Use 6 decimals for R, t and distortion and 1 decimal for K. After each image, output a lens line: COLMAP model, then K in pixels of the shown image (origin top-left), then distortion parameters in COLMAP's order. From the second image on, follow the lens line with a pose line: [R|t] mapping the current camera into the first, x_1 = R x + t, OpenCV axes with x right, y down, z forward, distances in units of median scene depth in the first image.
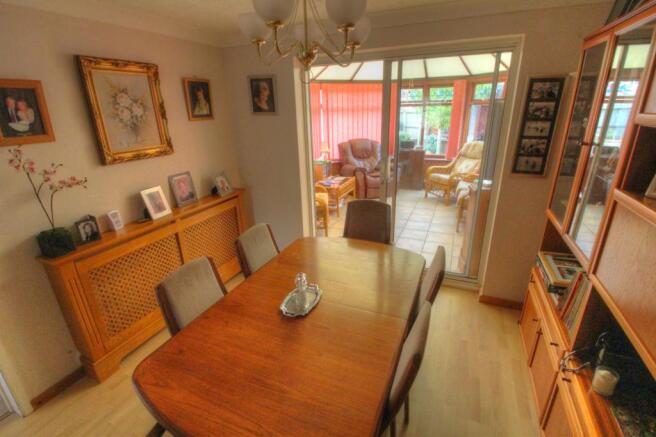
lens RADIAL K [[304.3, 0, 328.4], [0, 304.3, 216.3], [0, 0, 1]] dist [-0.006355, -0.000909]
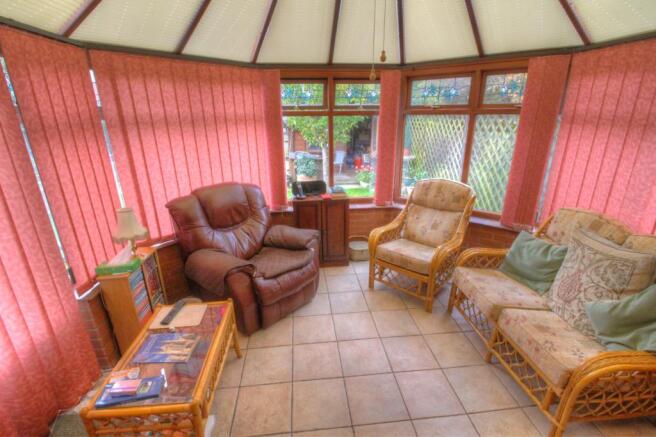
lens RADIAL K [[304.3, 0, 328.4], [0, 304.3, 217.3], [0, 0, 1]] dist [-0.006355, -0.000909]
pose [[0.871720, -0.143660, 0.468472, 0.028144], [0.156397, 0.987623, 0.011842, -0.200867], [-0.464375, 0.062944, 0.883399, 0.564125]]
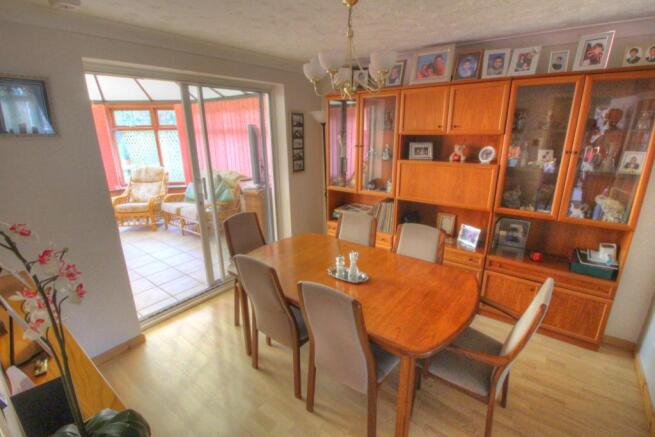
lens RADIAL K [[303.8, 0, 328.7], [0, 303.8, 220.2], [0, 0, 1]] dist [-0.006355, -0.000909]
pose [[0.228797, -0.256497, 0.939075, -0.346036], [0.326544, 0.928993, 0.174184, -0.050727], [-0.917072, 0.266796, 0.296309, 0.179041]]
